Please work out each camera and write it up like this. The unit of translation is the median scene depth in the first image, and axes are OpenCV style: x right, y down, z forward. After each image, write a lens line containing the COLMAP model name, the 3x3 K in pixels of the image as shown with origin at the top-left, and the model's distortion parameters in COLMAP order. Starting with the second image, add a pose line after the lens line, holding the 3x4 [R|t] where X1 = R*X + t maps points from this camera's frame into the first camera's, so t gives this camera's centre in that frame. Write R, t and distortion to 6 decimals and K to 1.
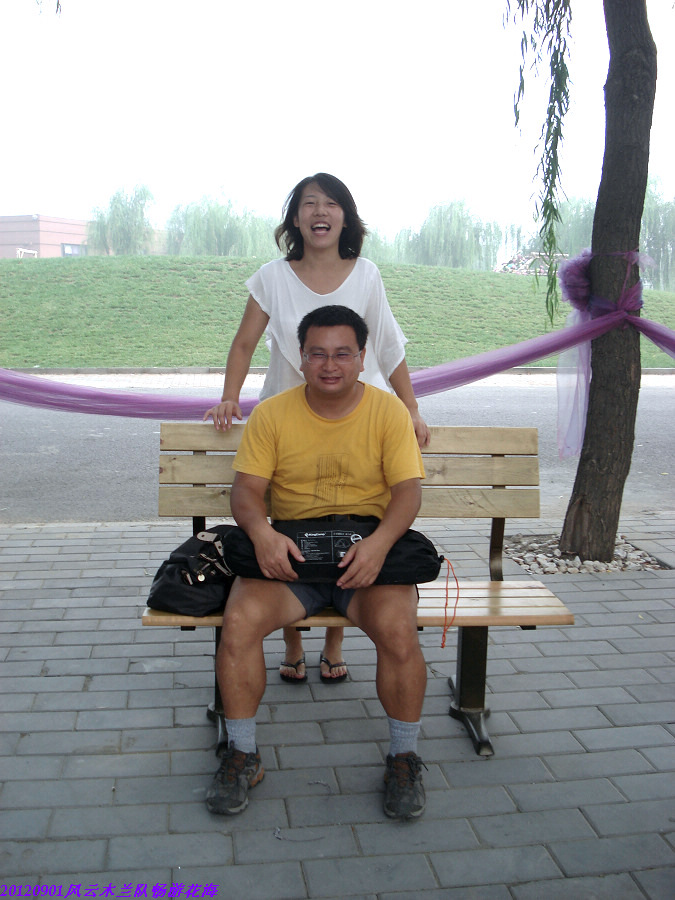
lens RADIAL K [[1001.3, 0, 337.2], [0, 1001.3, 453.6], [0, 0, 1]] dist [-0.093604, -0.048713]
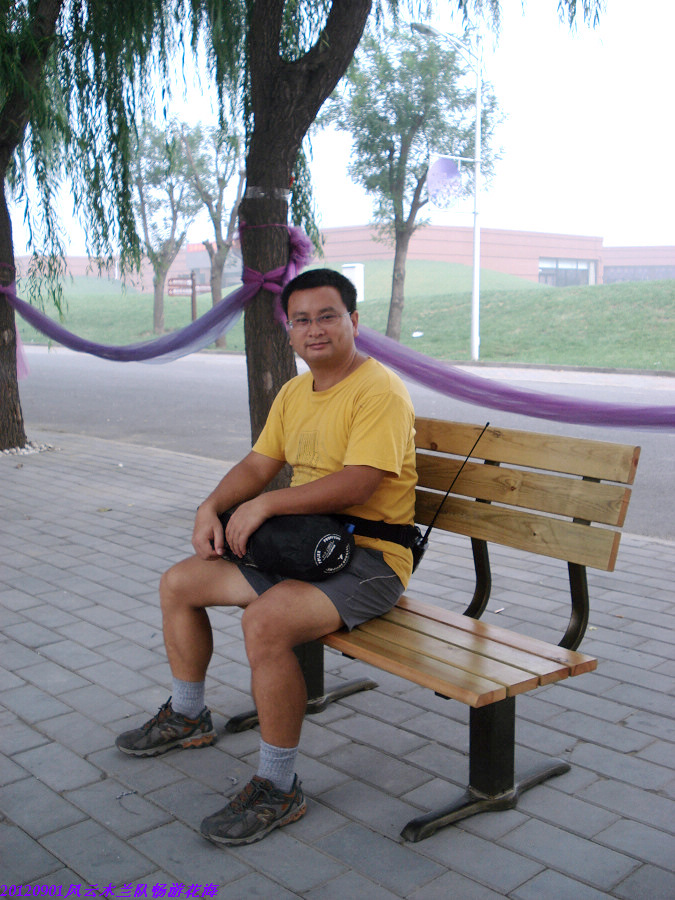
lens RADIAL K [[1001.3, 0, 337.2], [0, 1001.3, 453.6], [0, 0, 1]] dist [-0.093604, -0.048713]
pose [[0.571260, 0.103135, -0.814264, 0.521292], [-0.113775, 0.992446, 0.045882, -0.023287], [0.812845, 0.066432, 0.578679, 0.339431]]
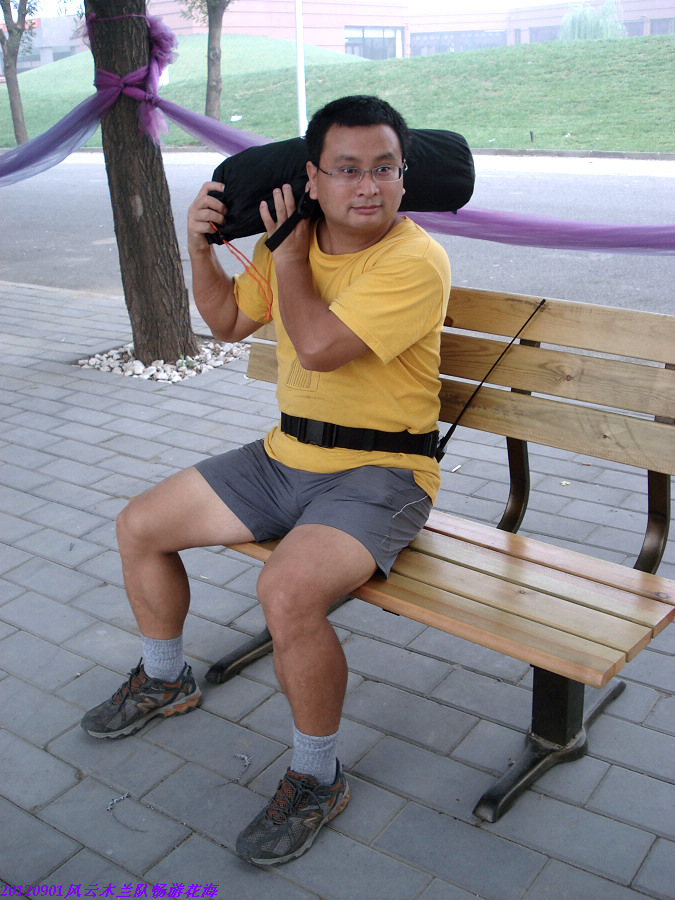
lens RADIAL K [[1001.3, 0, 337.2], [0, 1001.3, 453.6], [0, 0, 1]] dist [-0.093604, -0.048713]
pose [[0.718497, 0.209819, -0.663127, 0.333218], [-0.060417, 0.968637, 0.241023, -0.061387], [0.692901, -0.133110, 0.708640, 0.354135]]
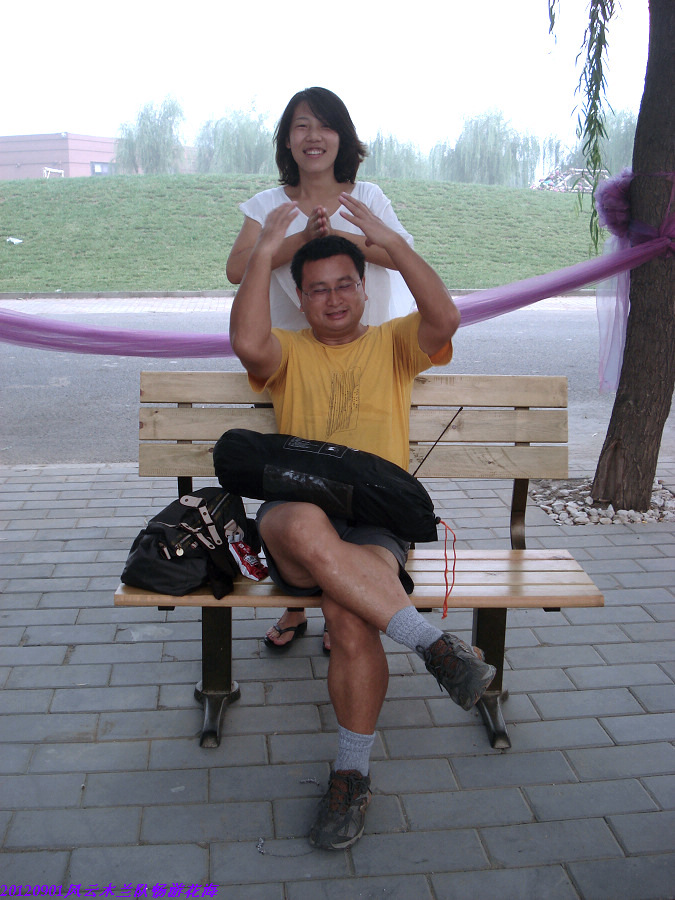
lens RADIAL K [[1001.3, 0, 337.2], [0, 1001.3, 453.6], [0, 0, 1]] dist [-0.093604, -0.048713]
pose [[0.999410, 0.002891, -0.034226, 0.022668], [-0.000137, 0.996780, 0.080188, -0.022844], [0.034347, -0.080136, 0.996192, 0.089592]]
